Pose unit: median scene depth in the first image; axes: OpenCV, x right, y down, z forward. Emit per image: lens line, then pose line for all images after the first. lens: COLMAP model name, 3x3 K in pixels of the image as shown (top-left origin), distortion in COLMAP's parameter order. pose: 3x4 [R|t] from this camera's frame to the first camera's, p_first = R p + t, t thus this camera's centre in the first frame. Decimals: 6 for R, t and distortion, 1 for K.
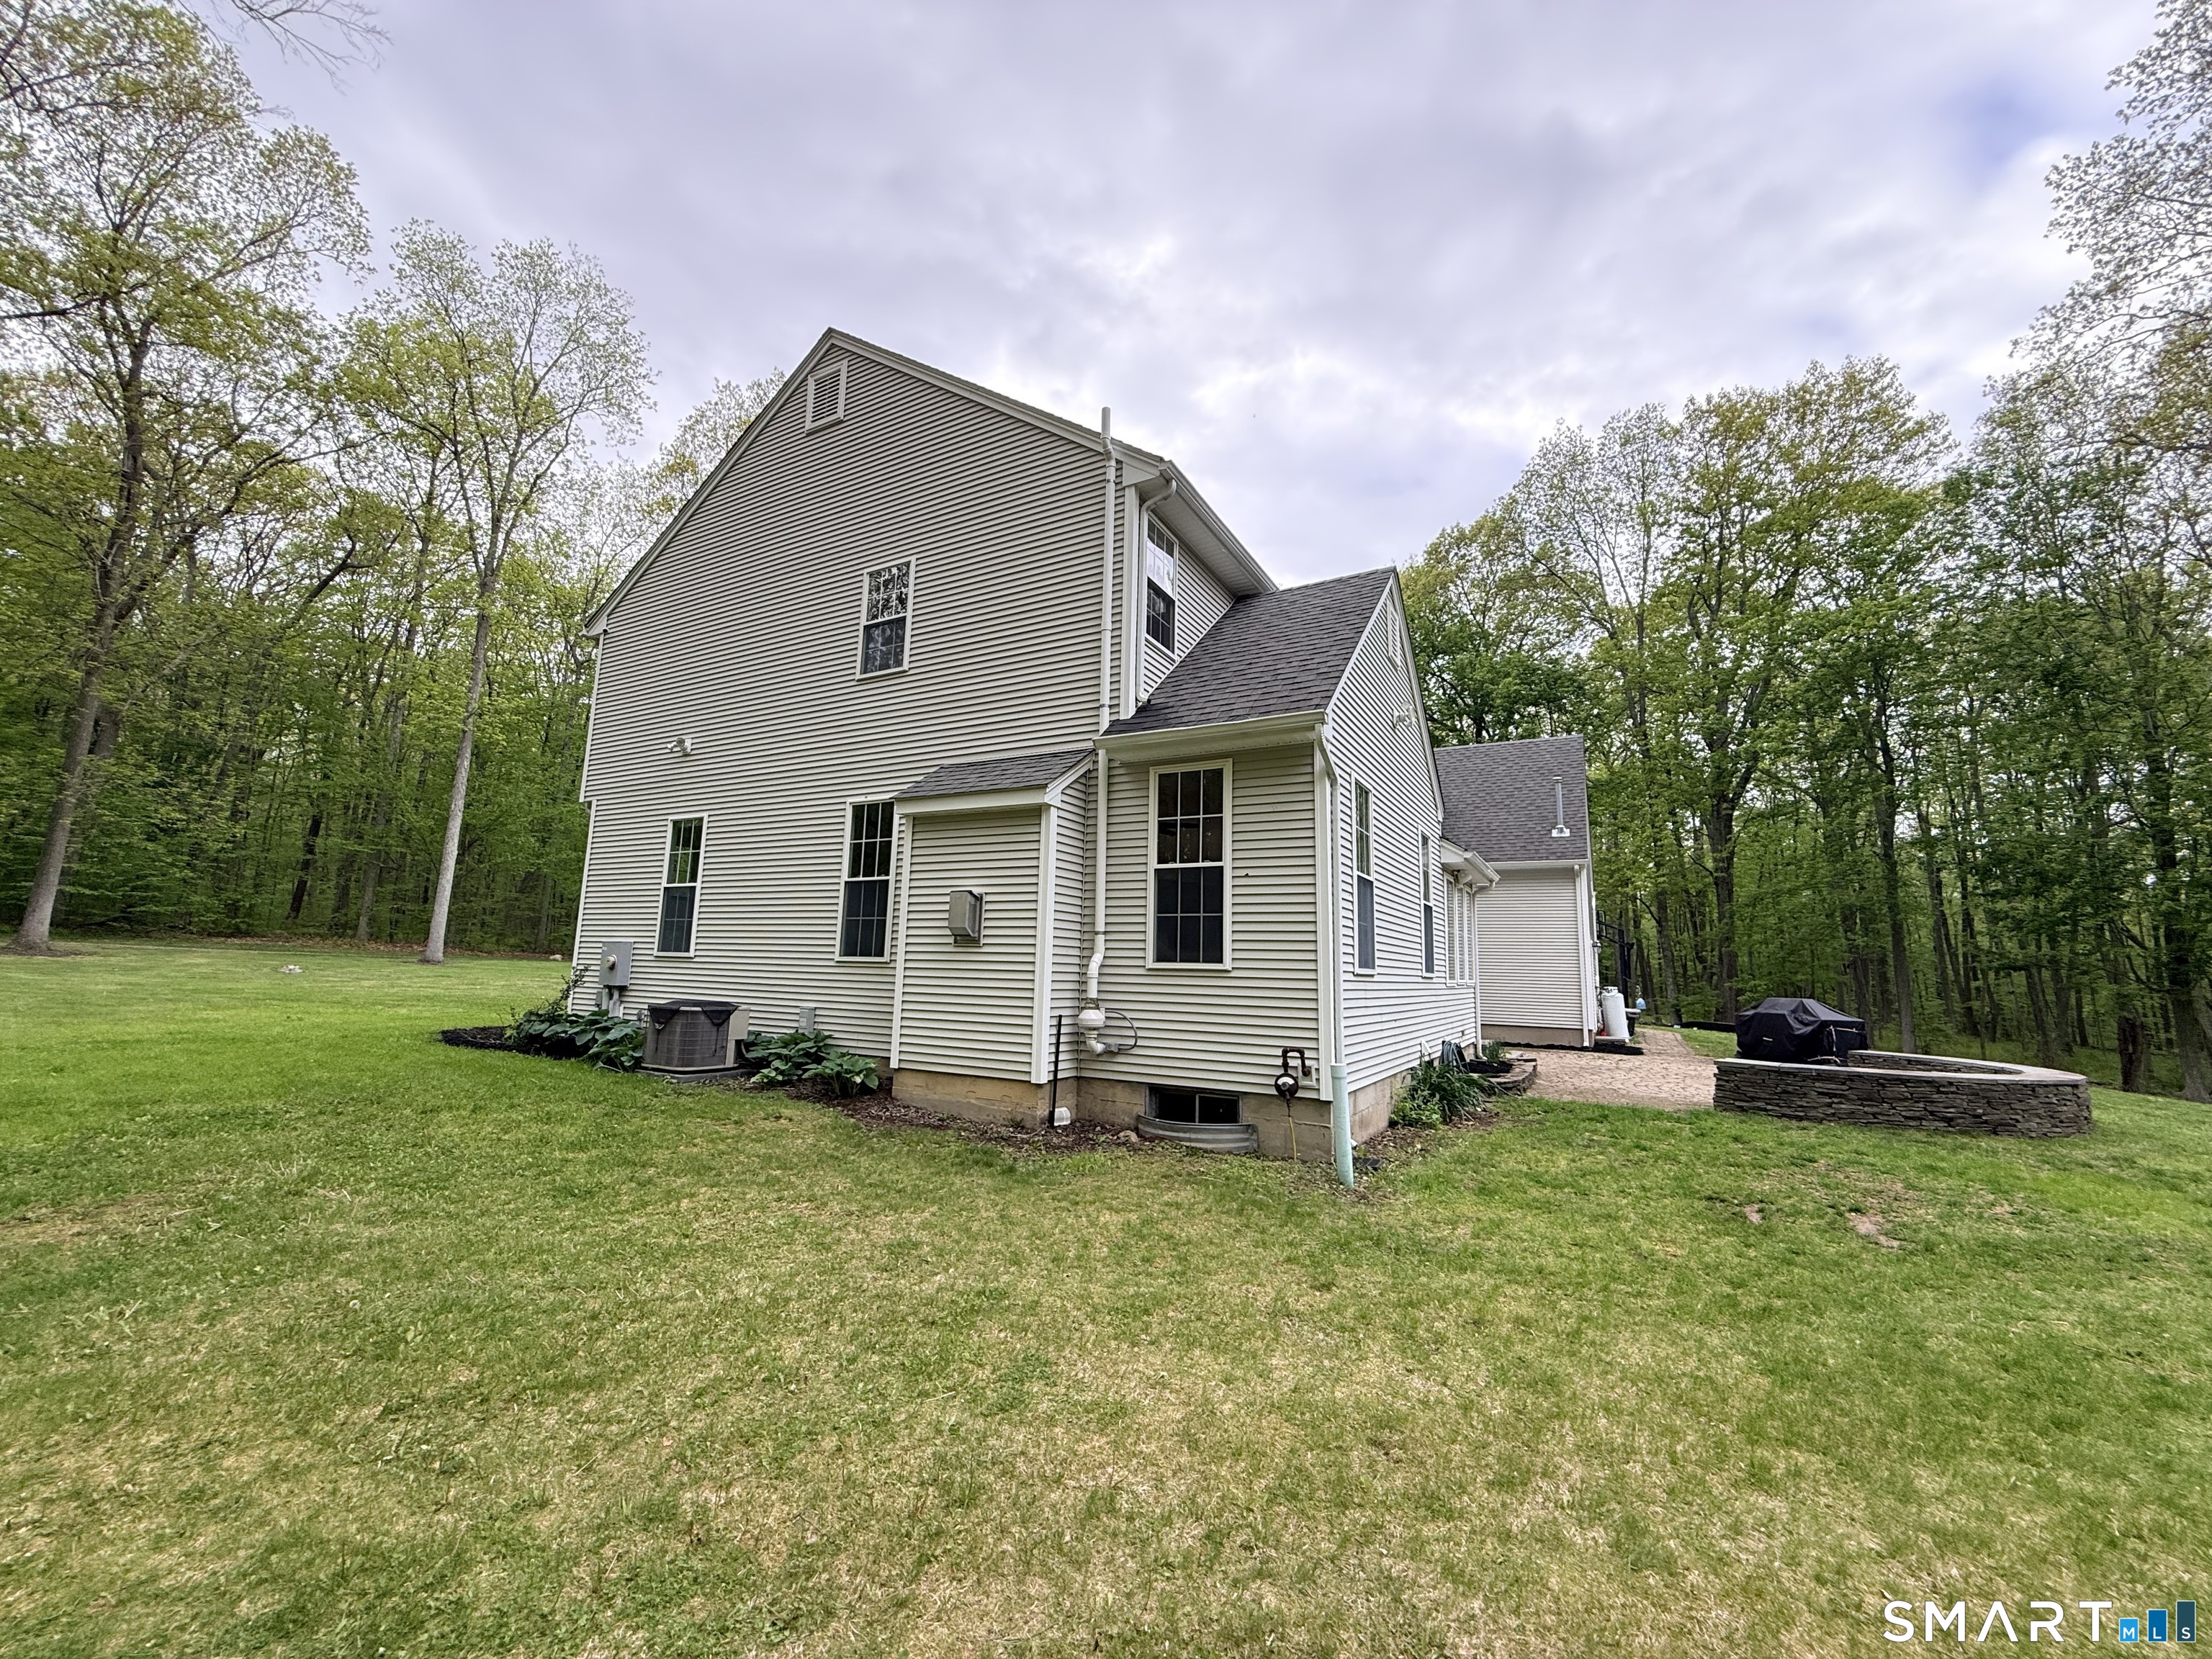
lens RADIAL K [[881.2, 0, 1106.5], [0, 881.2, 827.3], [0, 0, 1]] dist [0.000495, -0.000124]
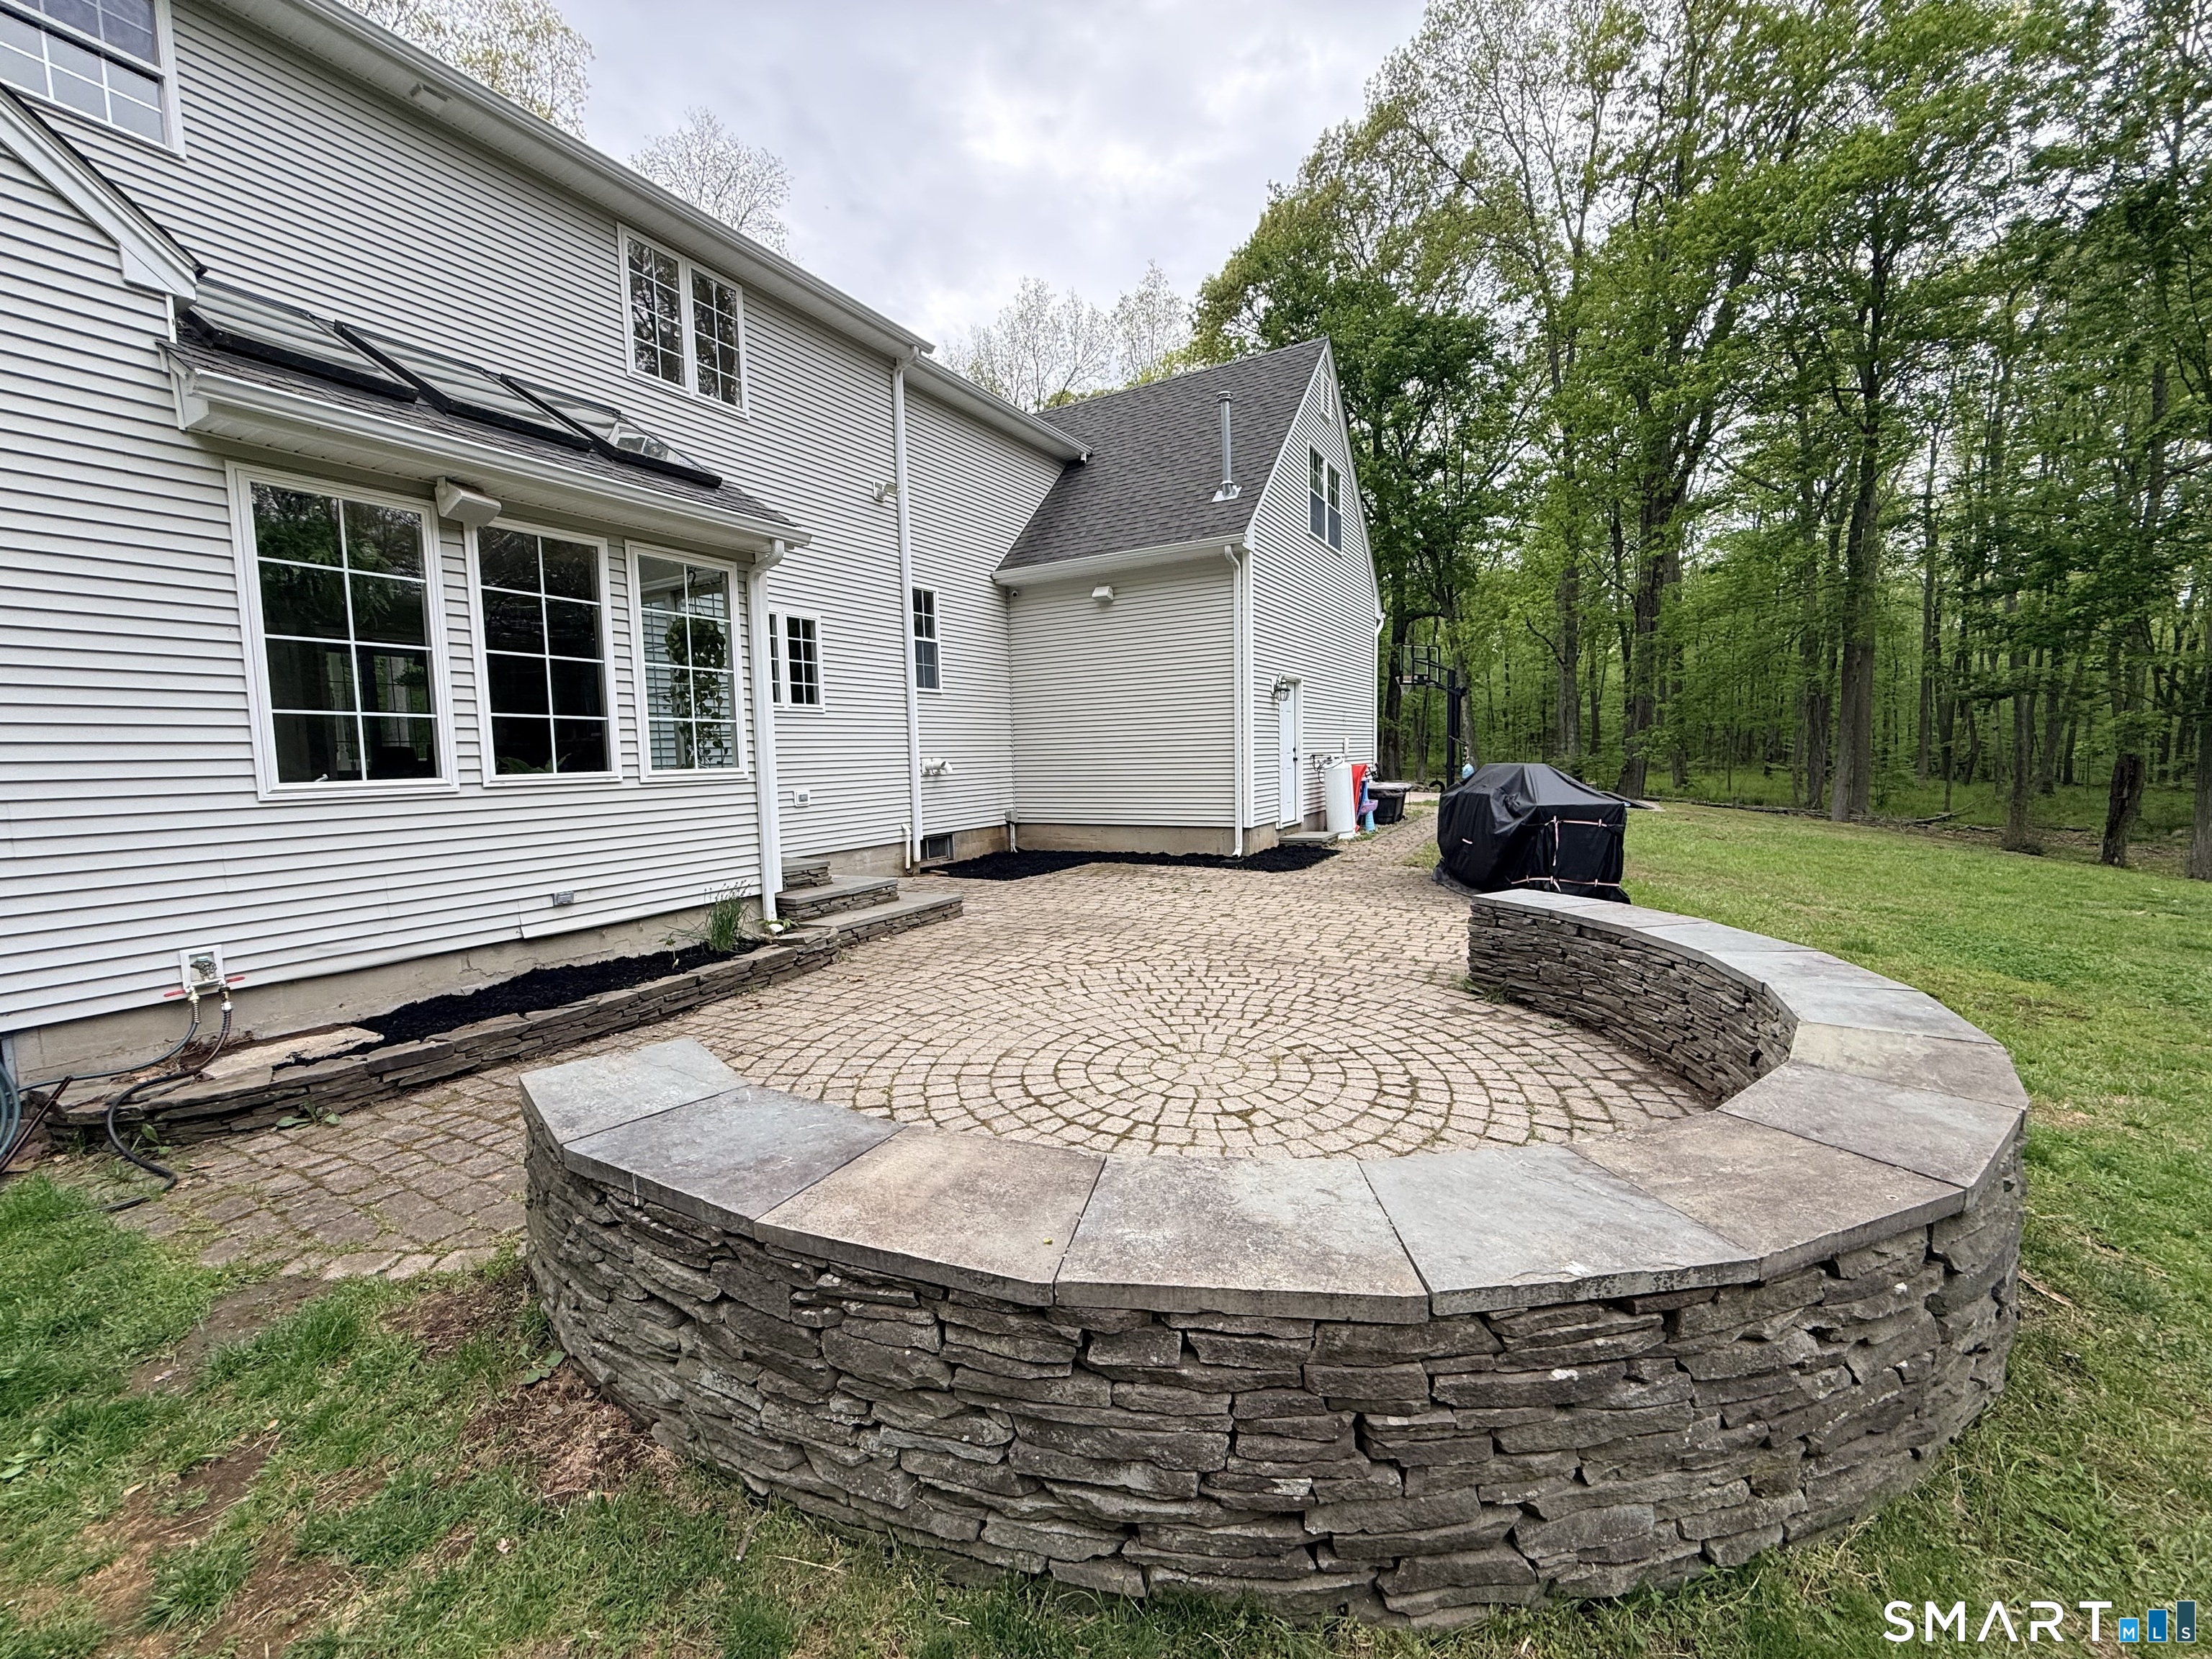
lens RADIAL K [[881.2, 0, 1110.7], [0, 881.2, 824.4], [0, 0, 1]] dist [0.000495, -0.000124]
pose [[0.998680, -0.051143, -0.004755, 0.298645], [0.050790, 0.969513, 0.239720, 0.051427], [-0.007650, -0.239645, 0.970830, 0.271794]]
